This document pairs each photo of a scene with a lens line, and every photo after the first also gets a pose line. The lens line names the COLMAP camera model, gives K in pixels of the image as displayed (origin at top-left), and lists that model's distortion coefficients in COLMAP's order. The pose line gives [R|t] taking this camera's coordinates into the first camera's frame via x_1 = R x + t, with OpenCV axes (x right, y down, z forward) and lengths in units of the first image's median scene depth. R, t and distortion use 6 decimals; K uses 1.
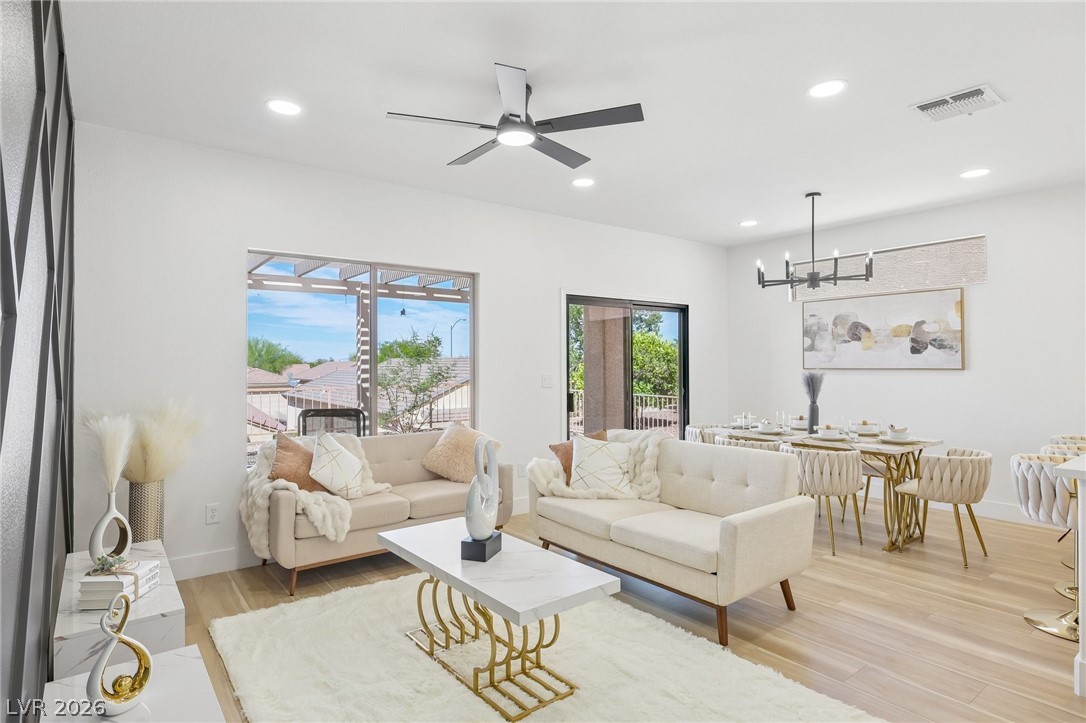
lens RADIAL K [[584.1, 0, 544.0], [0, 584.1, 359.7], [0, 0, 1]] dist [0.007700, 0.000087]
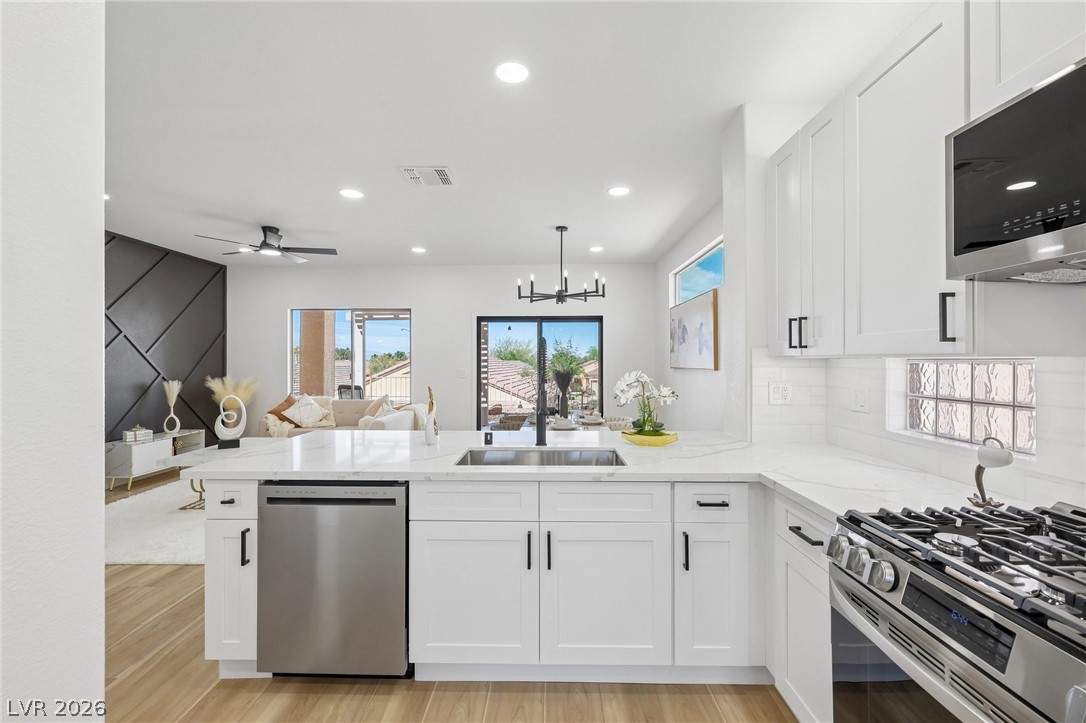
lens RADIAL K [[454.1, 0, 541.4], [0, 454.1, 361.0], [0, 0, 1]] dist [-0.002544, -0.000132]
pose [[0.781279, 0.003379, -0.624173, 0.916081], [0.000042, 0.999985, 0.005465, -0.002963], [0.624182, -0.004295, 0.781267, 0.192515]]
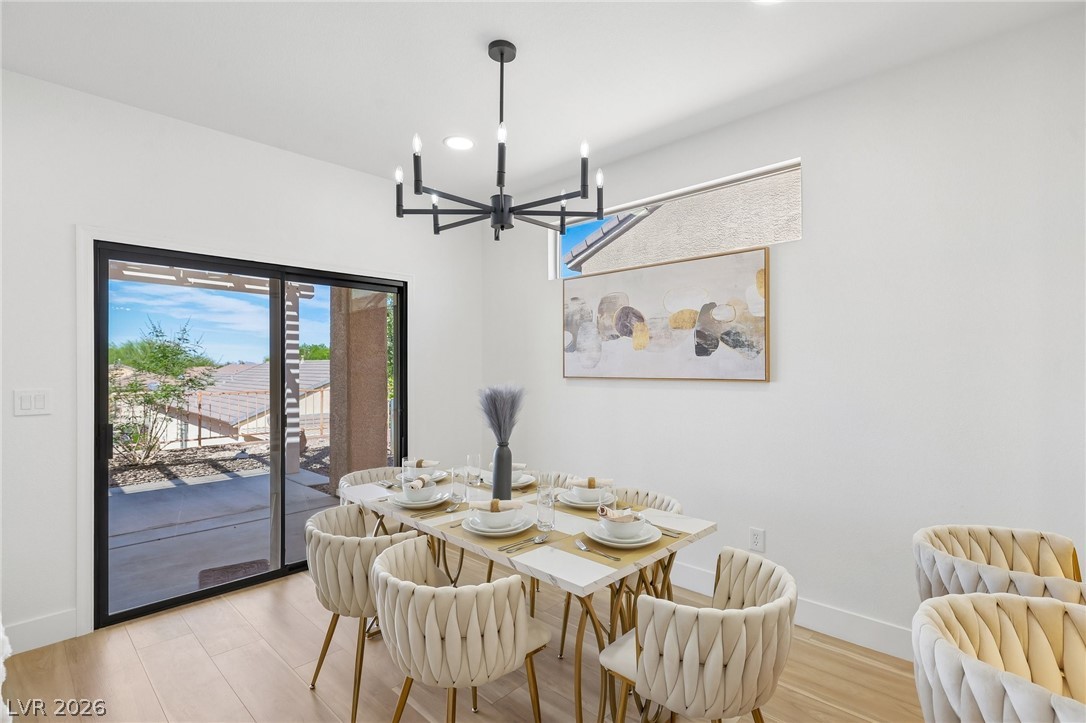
lens RADIAL K [[513.3, 0, 543.8], [0, 513.3, 365.0], [0, 0, 1]] dist [0.003045, 0.000321]
pose [[0.988697, 0.004911, 0.149845, 0.383300], [-0.005291, 0.999984, 0.002135, -0.000382], [-0.149832, -0.002904, 0.988707, 0.479879]]
